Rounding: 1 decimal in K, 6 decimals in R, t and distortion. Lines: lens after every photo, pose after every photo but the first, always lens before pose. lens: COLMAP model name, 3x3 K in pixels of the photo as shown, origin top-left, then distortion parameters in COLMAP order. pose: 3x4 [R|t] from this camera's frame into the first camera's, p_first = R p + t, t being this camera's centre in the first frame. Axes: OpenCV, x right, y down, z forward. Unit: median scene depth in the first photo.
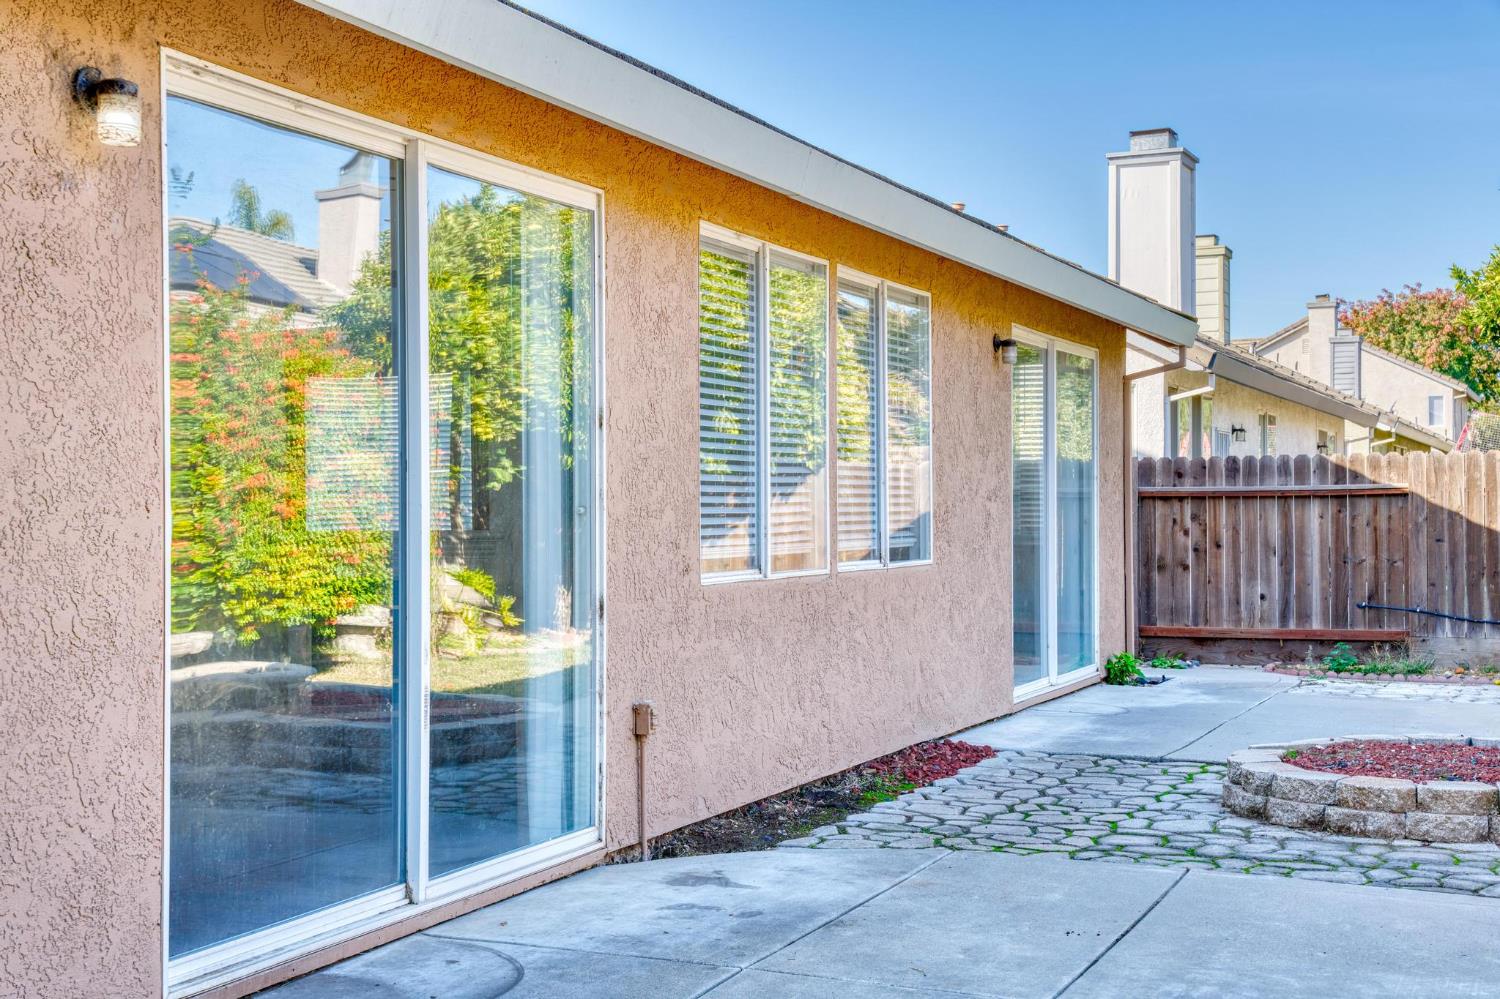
lens RADIAL K [[1990.2, 0, 759.8], [0, 1990.2, 494.3], [0, 0, 1]] dist [0.149015, 0.000000]
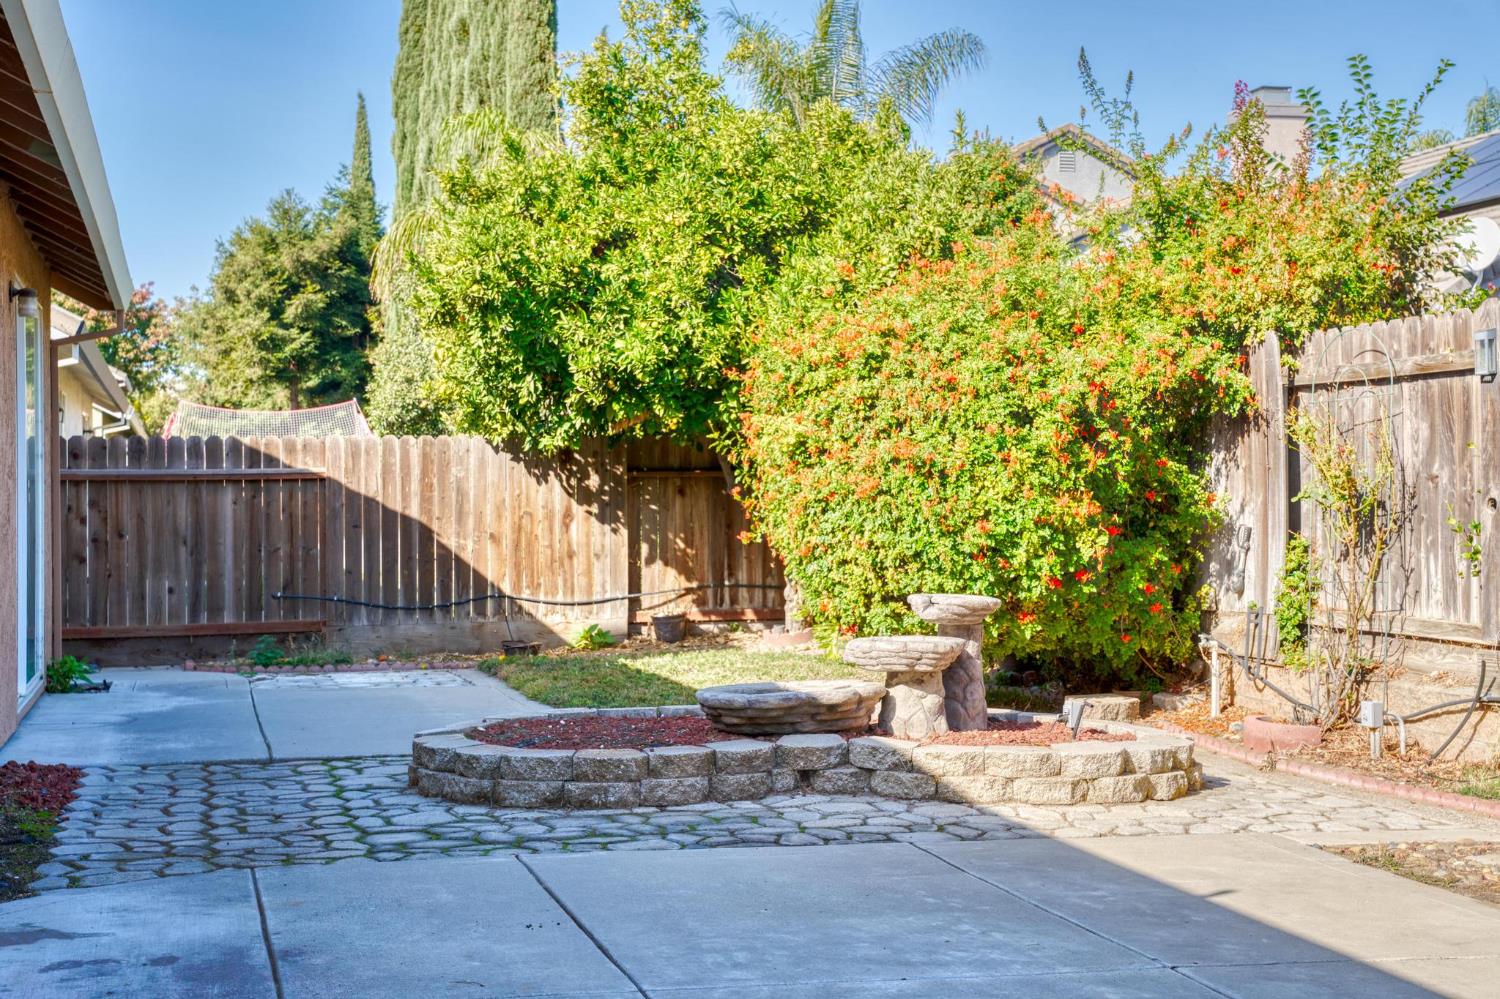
lens RADIAL K [[2136.9, 0, 745.2], [0, 2136.9, 501.6], [0, 0, 1]] dist [0.242988, 0.000000]
pose [[0.809049, 0.000980, 0.587741, -0.123648], [-0.004024, 0.999984, 0.003872, 0.005680], [-0.587728, -0.005498, 0.809040, 0.044026]]
